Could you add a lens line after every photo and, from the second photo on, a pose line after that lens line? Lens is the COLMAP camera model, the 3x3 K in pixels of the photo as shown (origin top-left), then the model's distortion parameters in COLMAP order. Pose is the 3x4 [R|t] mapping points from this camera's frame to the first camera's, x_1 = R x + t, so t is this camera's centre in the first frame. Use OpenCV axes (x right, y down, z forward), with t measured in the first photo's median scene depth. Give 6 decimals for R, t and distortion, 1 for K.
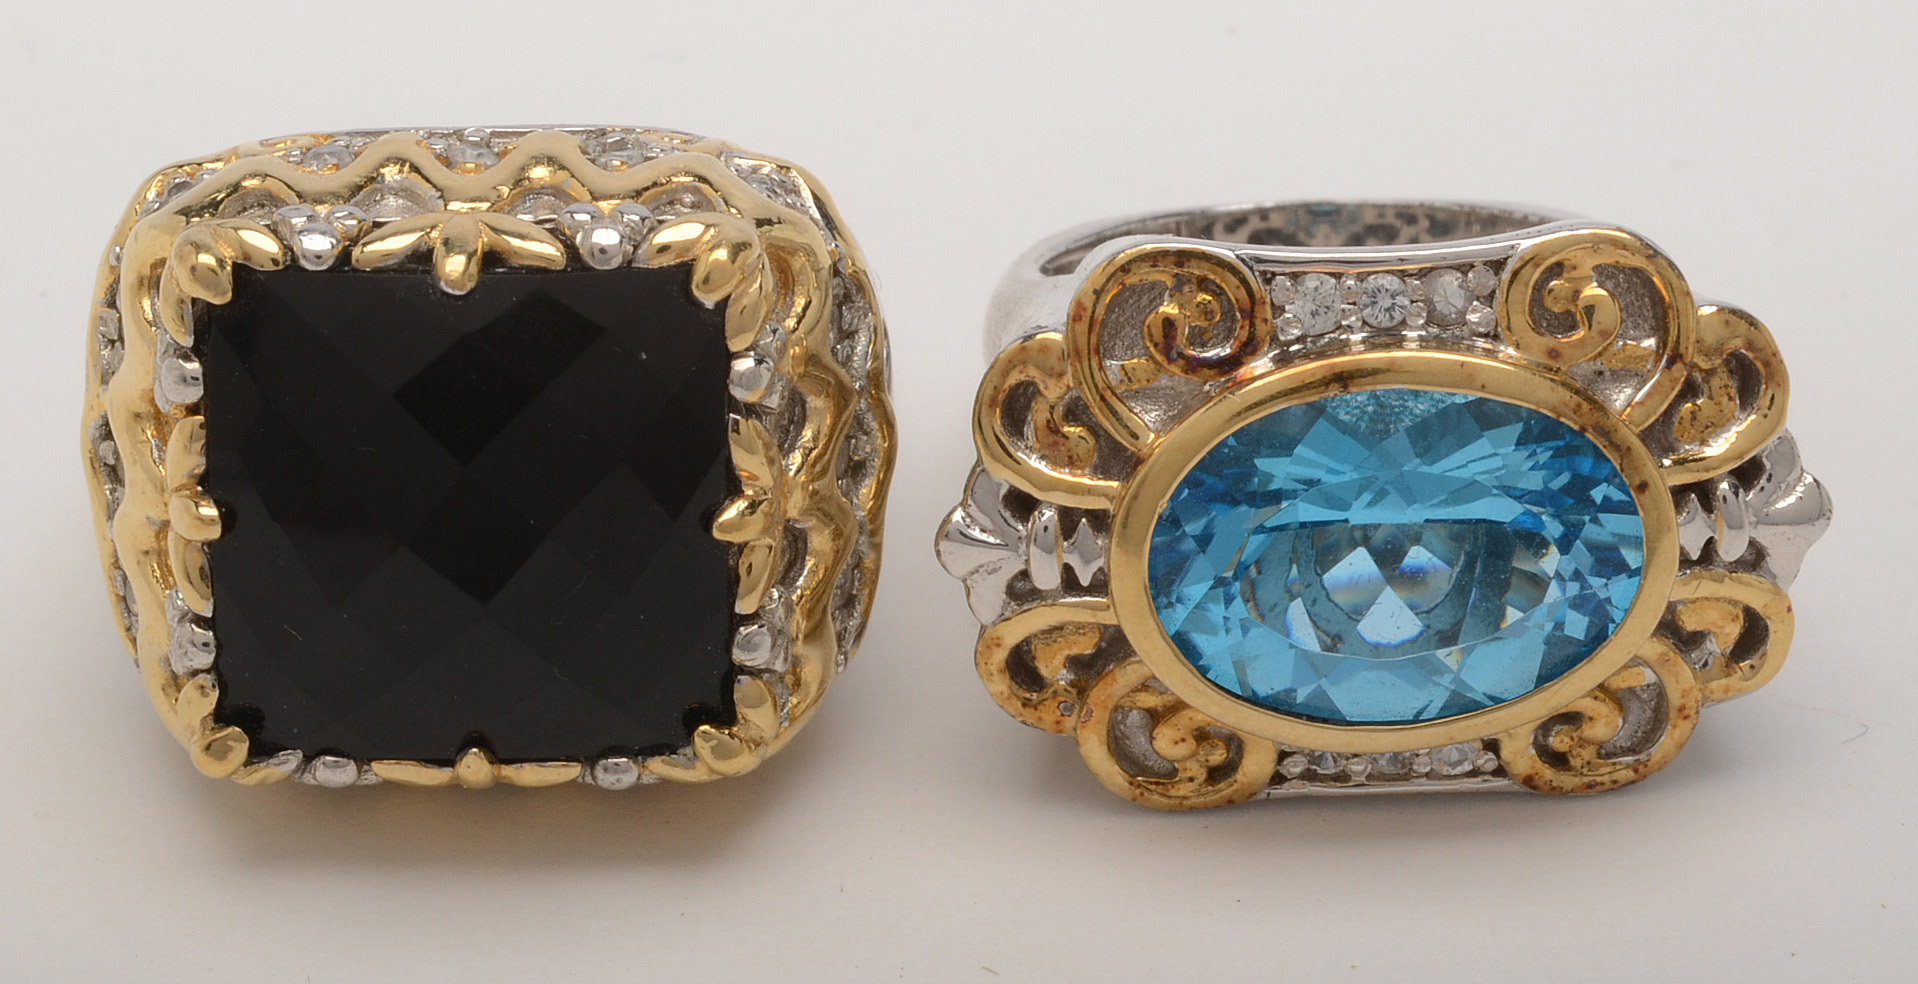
lens RADIAL K [[6709.3, 0, 948.9], [0, 6709.3, 488.1], [0, 0, 1]] dist [-0.095358, 0.000000]
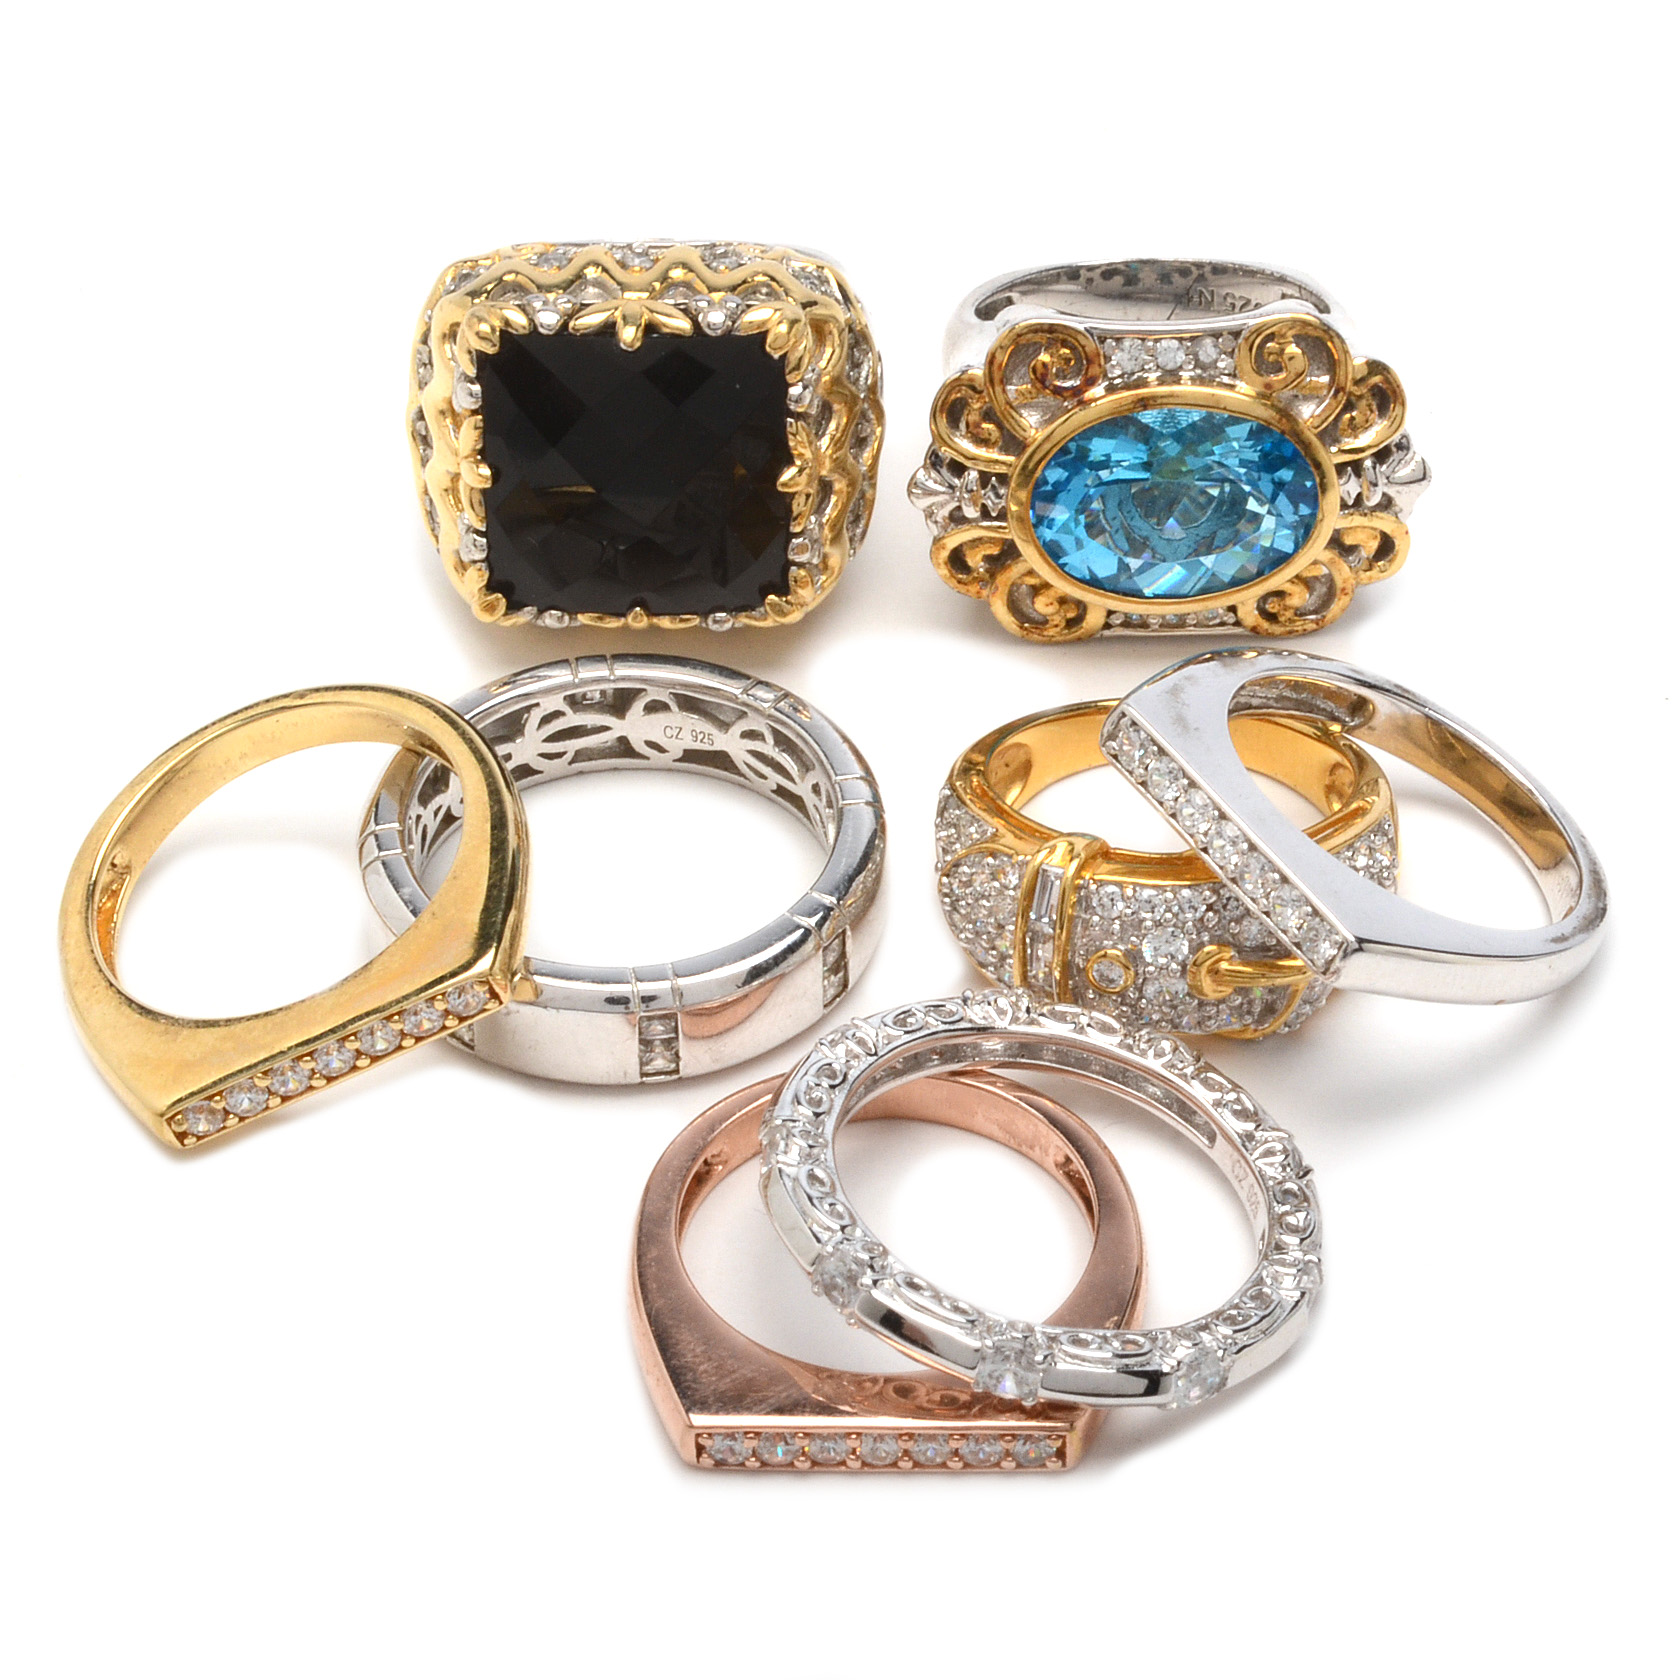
lens RADIAL K [[6067.2, 0, 841.8], [0, 6067.2, 841.1], [0, 0, 1]] dist [-0.422061, 0.000000]
pose [[0.999632, 0.011878, -0.024387, 0.020187], [-0.008619, 0.991525, 0.129632, -0.103347], [0.025720, -0.129374, 0.991262, -0.544842]]
